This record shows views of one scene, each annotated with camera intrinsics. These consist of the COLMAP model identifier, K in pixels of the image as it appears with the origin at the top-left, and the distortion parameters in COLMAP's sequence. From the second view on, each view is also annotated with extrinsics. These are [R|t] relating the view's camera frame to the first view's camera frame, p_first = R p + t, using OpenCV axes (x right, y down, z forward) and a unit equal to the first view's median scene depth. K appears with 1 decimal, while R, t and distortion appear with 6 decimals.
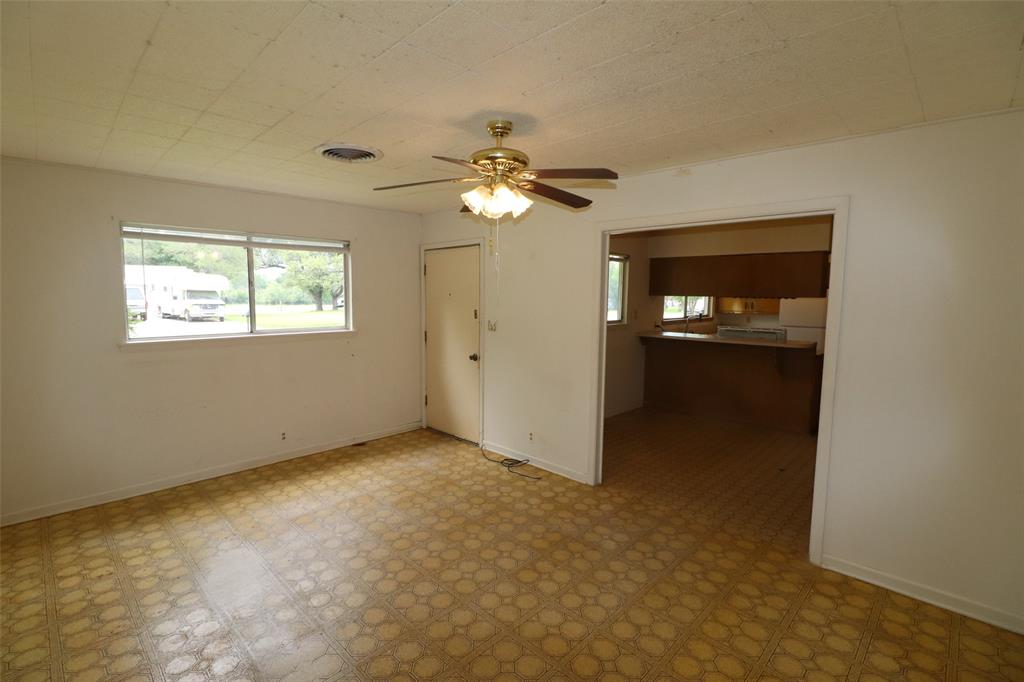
lens RADIAL K [[476.5, 0, 513.3], [0, 476.5, 341.9], [0, 0, 1]] dist [-0.000577, -0.007828]
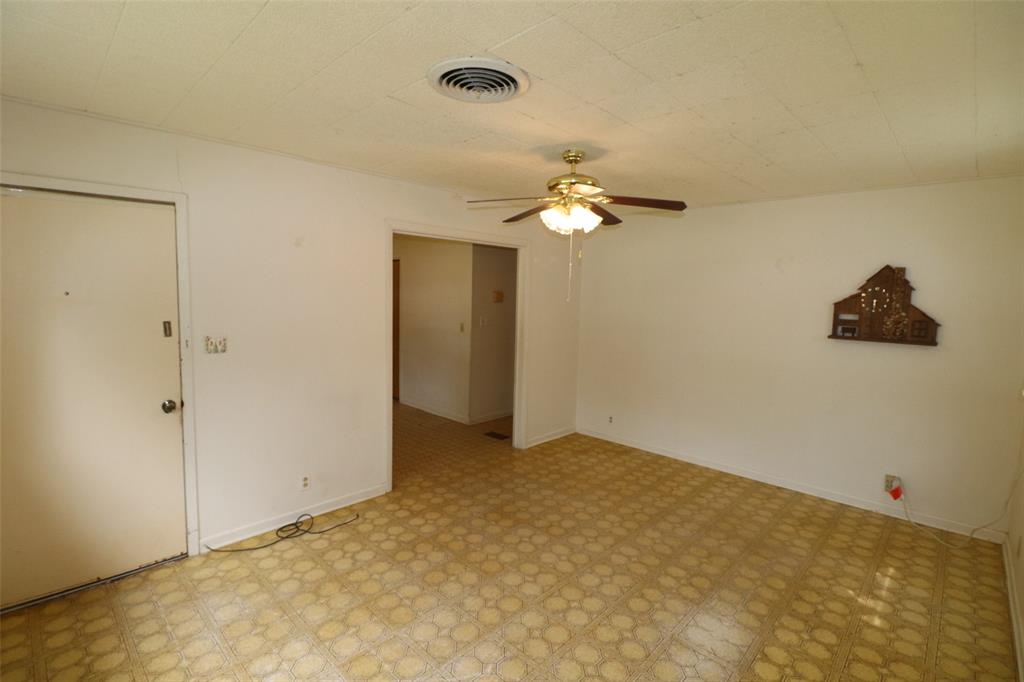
lens RADIAL K [[476.5, 0, 498.9], [0, 476.5, 337.0], [0, 0, 1]] dist [-0.000577, -0.007828]
pose [[0.006180, -0.099638, 0.995005, -1.011010], [0.081668, 0.991750, 0.098805, -0.115183], [-0.996640, 0.080649, 0.014266, 0.978147]]
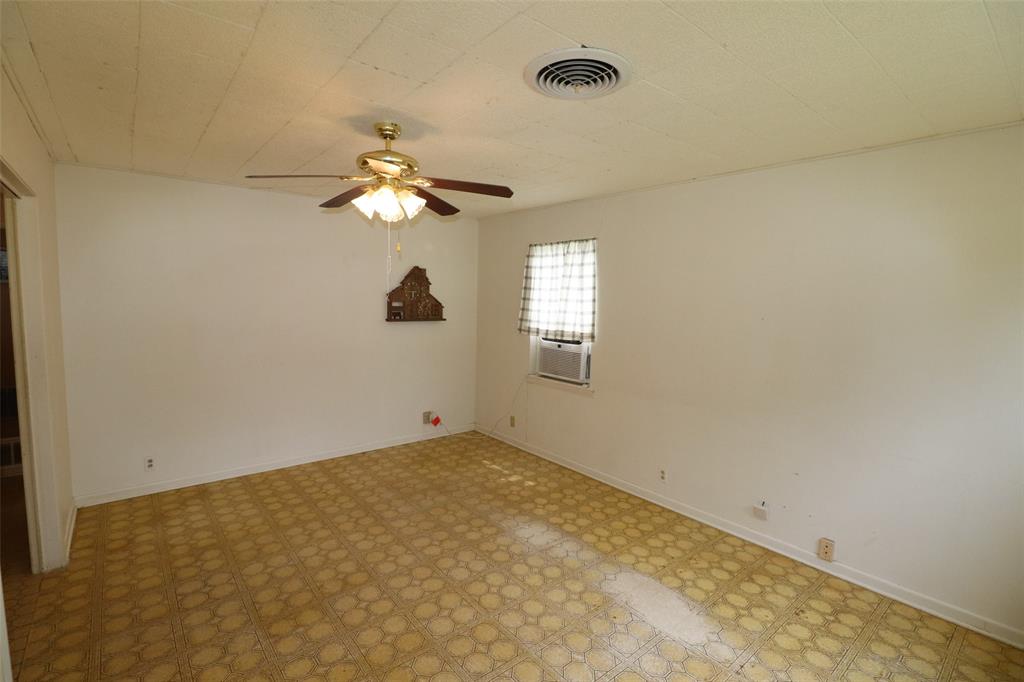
lens RADIAL K [[476.5, 0, 512.4], [0, 476.5, 337.3], [0, 0, 1]] dist [-0.000577, -0.007828]
pose [[-0.993322, -0.038466, 0.108774, -0.341713], [-0.016874, 0.981083, 0.192849, -0.180462], [-0.114134, 0.189726, -0.975181, 1.651971]]
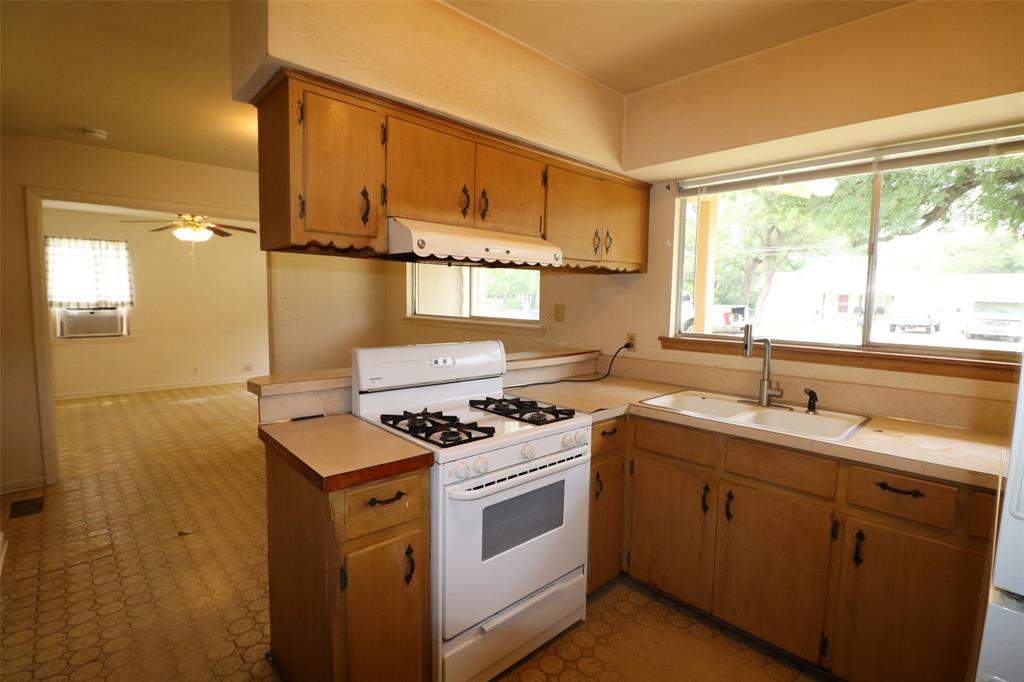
lens RADIAL K [[476.5, 0, 507.5], [0, 476.5, 335.0], [0, 0, 1]] dist [-0.000577, -0.007828]
pose [[-0.045655, 0.076192, -0.996047, 1.724018], [-0.121577, 0.989251, 0.081245, -0.163858], [0.991531, 0.124806, -0.035901, 2.101100]]
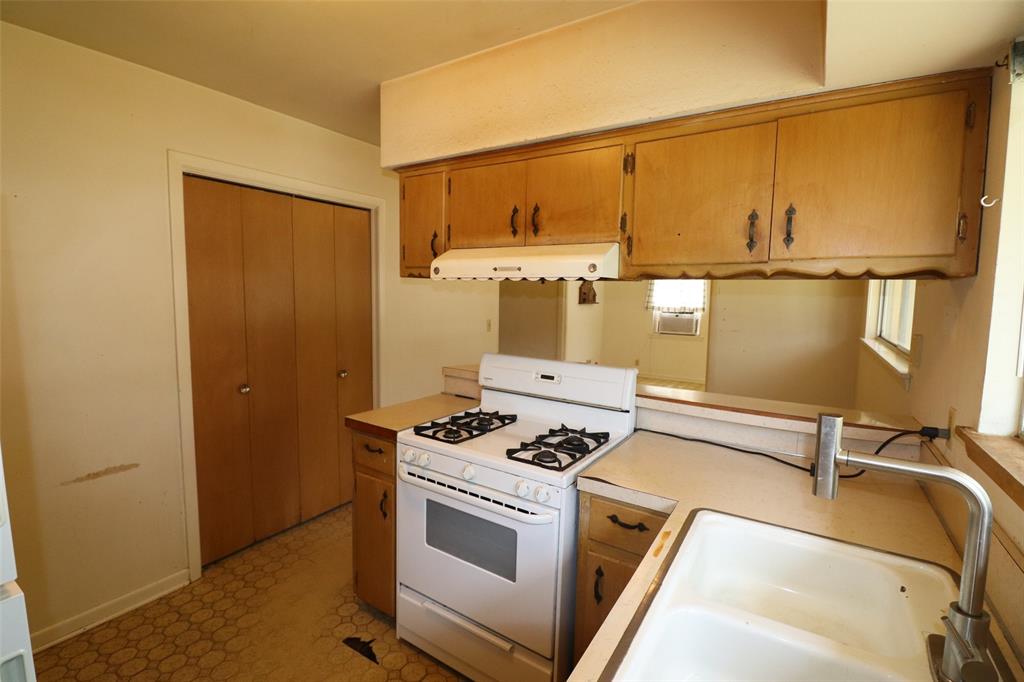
lens RADIAL K [[476.5, 0, 493.5], [0, 476.5, 332.6], [0, 0, 1]] dist [-0.000577, -0.007828]
pose [[-0.982240, -0.001708, -0.187623, 1.239344], [-0.038258, 0.980774, 0.191361, -0.254784], [0.183689, 0.195141, -0.963420, 2.643935]]
